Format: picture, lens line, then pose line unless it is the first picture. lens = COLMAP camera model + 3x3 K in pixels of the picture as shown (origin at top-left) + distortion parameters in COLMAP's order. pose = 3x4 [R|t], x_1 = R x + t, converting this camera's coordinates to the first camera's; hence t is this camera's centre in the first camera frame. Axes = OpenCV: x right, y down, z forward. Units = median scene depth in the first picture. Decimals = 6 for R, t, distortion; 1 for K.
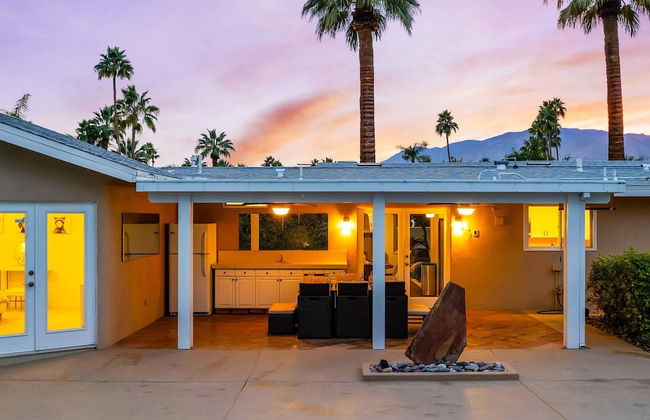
lens RADIAL K [[646.1, 0, 326.3], [0, 646.1, 208.6], [0, 0, 1]] dist [-0.016207, 0.000000]
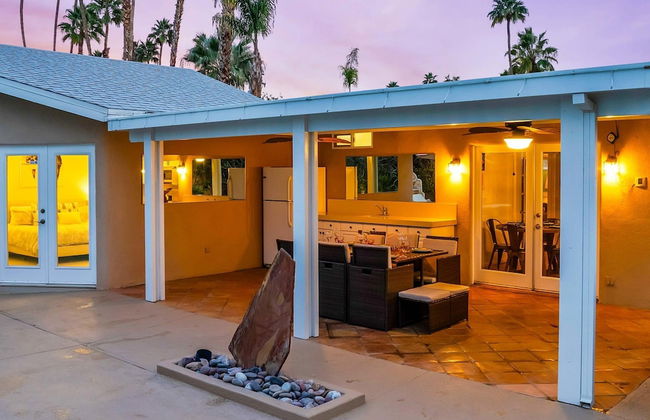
lens RADIAL K [[646.1, 0, 312.2], [0, 646.1, 183.2], [0, 0, 1]] dist [-0.016207, 0.000000]
pose [[0.740246, 0.012424, -0.672221, 0.402271], [0.010256, 0.999504, 0.029767, 0.018073], [0.672257, -0.028929, 0.739752, 0.342566]]
